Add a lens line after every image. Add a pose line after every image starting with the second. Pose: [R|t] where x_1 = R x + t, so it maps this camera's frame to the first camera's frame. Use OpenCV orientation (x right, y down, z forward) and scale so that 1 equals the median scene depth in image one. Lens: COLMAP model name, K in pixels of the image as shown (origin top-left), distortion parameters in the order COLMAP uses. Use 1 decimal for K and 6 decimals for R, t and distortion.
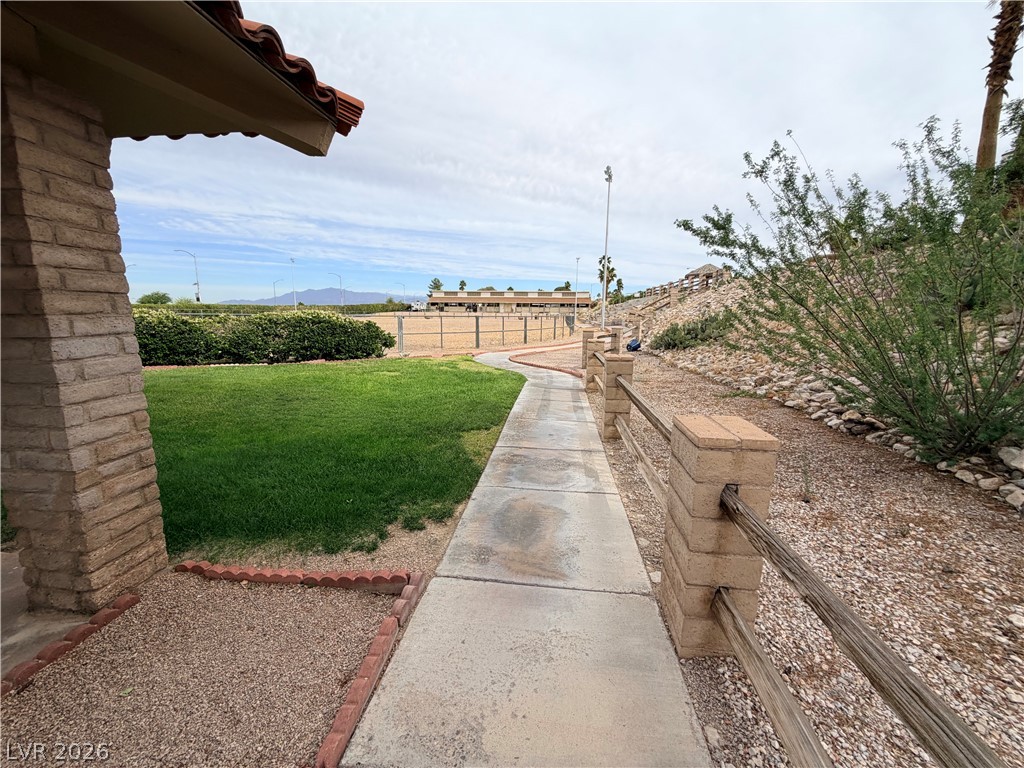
lens RADIAL K [[413.5, 0, 512.9], [0, 413.5, 377.5], [0, 0, 1]] dist [0.000473, -0.000305]
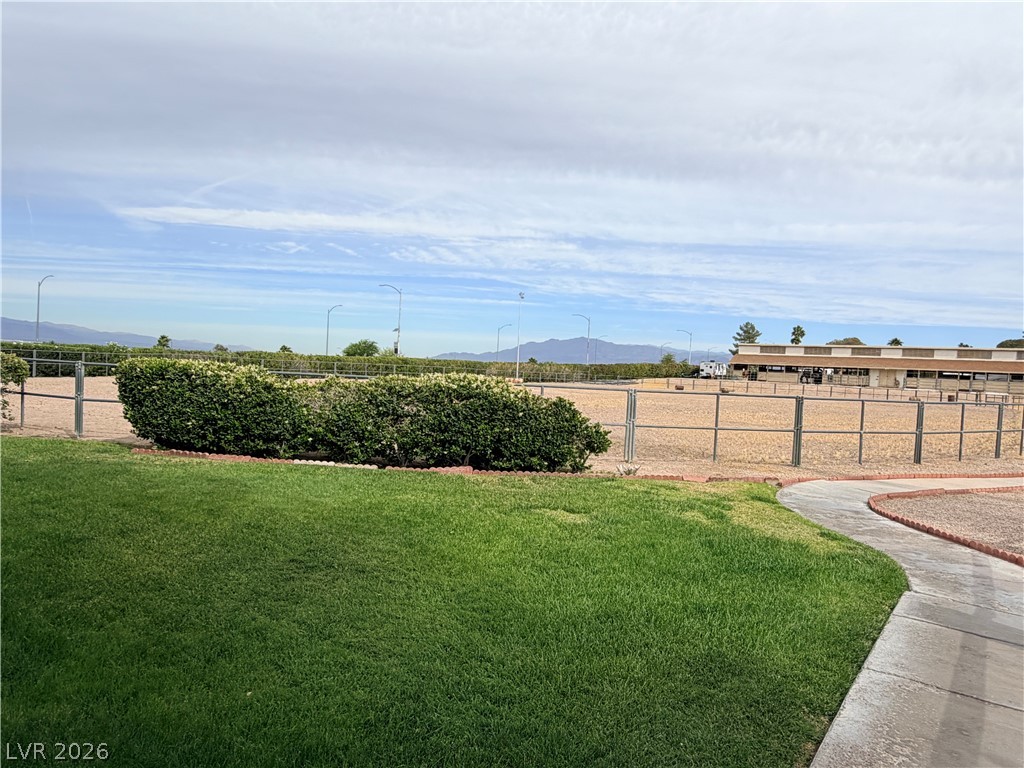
lens RADIAL K [[699.9, 0, 521.2], [0, 699.9, 388.8], [0, 0, 1]] dist [0.001341, -0.000282]
pose [[0.878342, 0.044814, -0.475928, 0.013964], [-0.111715, 0.987271, -0.113211, -0.037944], [0.464796, 0.152606, 0.872167, 0.188536]]
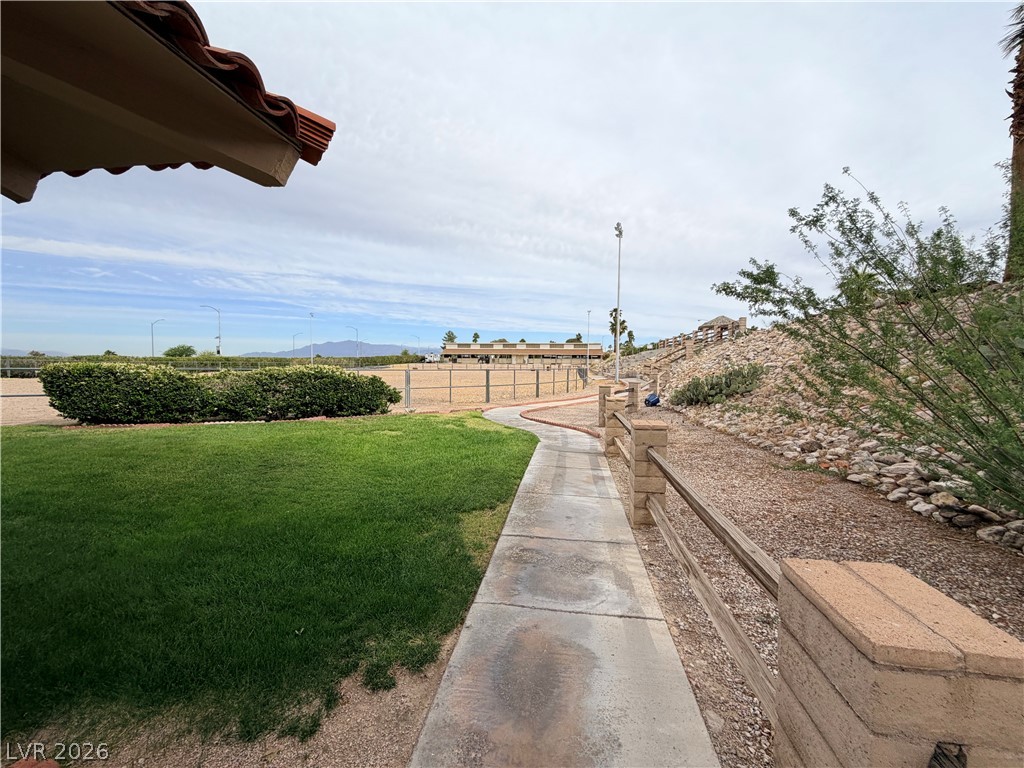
lens RADIAL K [[411.3, 0, 512.1], [0, 411.3, 379.0], [0, 0, 1]] dist [-0.000126, 0.000204]
pose [[0.999490, -0.000599, -0.031925, 0.001896], [-0.003173, 0.993013, -0.117965, -0.014763], [0.031773, 0.118007, 0.992504, 0.053326]]
